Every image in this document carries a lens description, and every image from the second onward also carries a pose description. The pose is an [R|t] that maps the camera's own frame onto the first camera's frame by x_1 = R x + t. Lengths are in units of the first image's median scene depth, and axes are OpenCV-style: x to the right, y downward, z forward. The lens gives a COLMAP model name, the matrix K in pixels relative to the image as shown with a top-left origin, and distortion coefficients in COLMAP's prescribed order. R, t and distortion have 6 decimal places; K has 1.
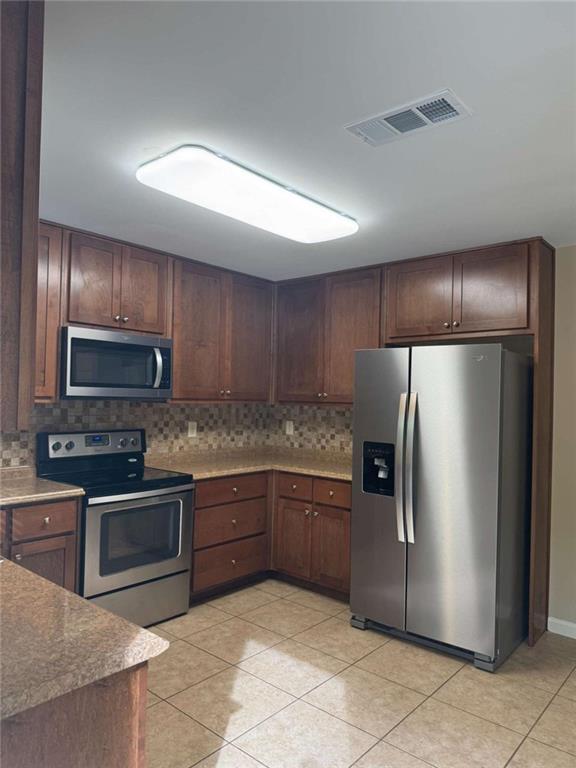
lens RADIAL K [[542.4, 0, 288.0], [0, 542.4, 384.0], [0, 0, 1]] dist [0.053458, -0.044725]
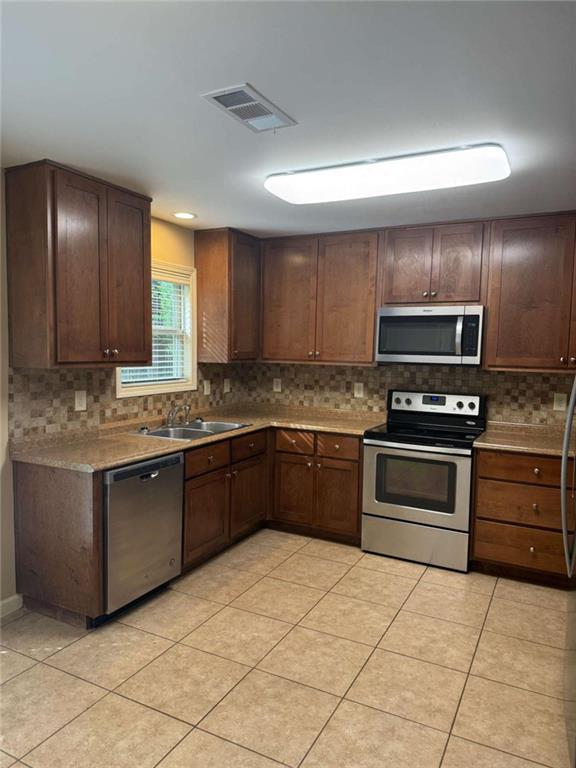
lens RADIAL K [[542.4, 0, 288.0], [0, 542.4, 384.0], [0, 0, 1]] dist [0.053458, -0.044725]
pose [[0.241976, 0.050018, -0.968992, 0.715286], [0.003906, 0.998612, 0.052523, 0.006834], [0.970274, -0.016494, 0.241445, 0.431210]]
